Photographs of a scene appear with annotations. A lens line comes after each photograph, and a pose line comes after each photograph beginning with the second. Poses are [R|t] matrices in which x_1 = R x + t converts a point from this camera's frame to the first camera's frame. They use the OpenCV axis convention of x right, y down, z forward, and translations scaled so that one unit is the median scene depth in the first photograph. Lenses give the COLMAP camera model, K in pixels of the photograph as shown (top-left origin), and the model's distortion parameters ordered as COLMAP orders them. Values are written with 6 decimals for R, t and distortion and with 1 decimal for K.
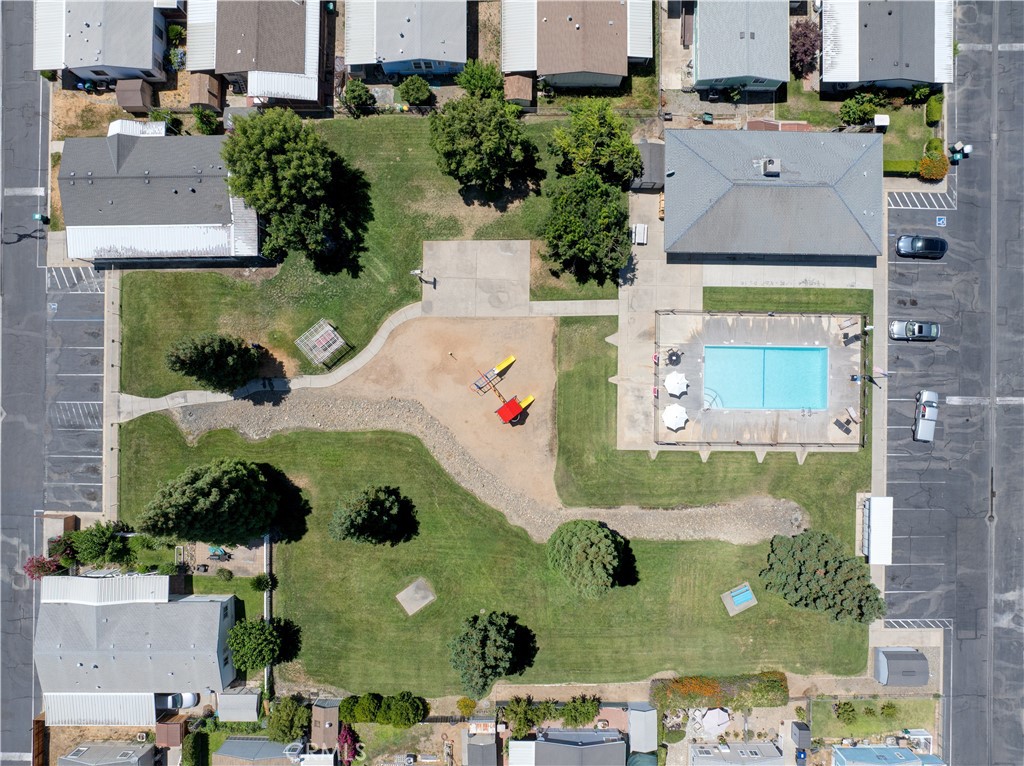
lens RADIAL K [[720.8, 0, 510.5], [0, 720.8, 384.0], [0, 0, 1]] dist [-0.042994, 0.017436]
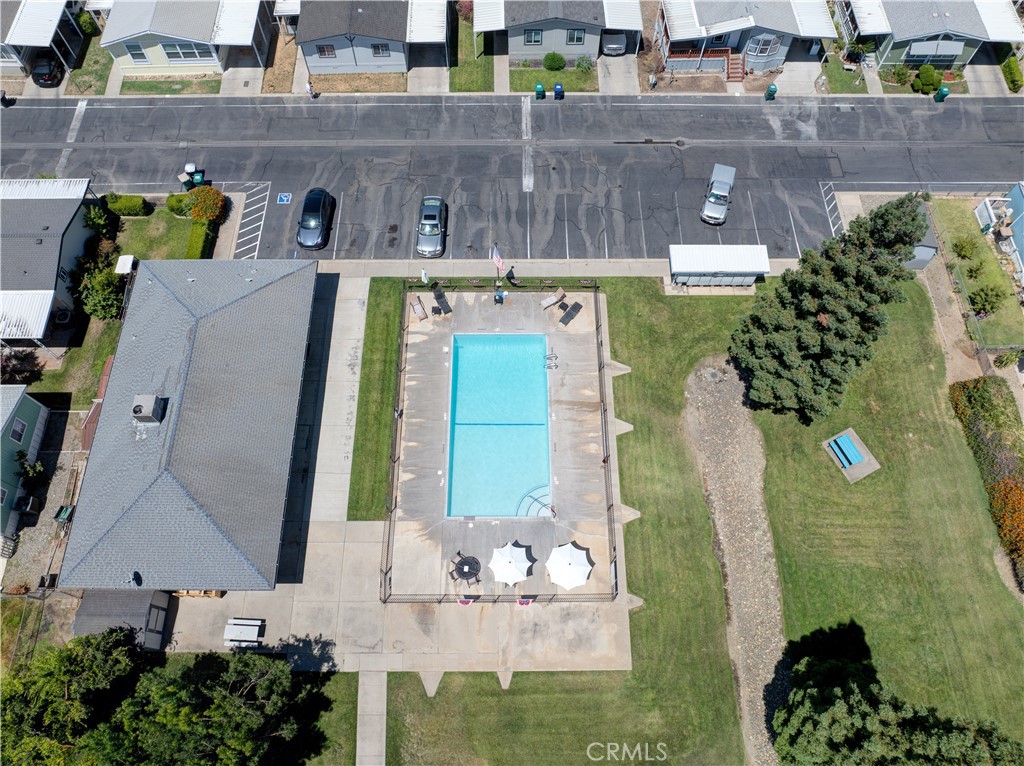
lens RADIAL K [[720.8, 0, 512.7], [0, 720.8, 381.1], [0, 0, 1]] dist [-0.042994, 0.017436]
pose [[-0.014550, -0.900632, 0.434339, 0.111257], [0.999894, -0.012844, 0.006862, -0.000642], [-0.000602, 0.434393, 0.900723, 0.412939]]
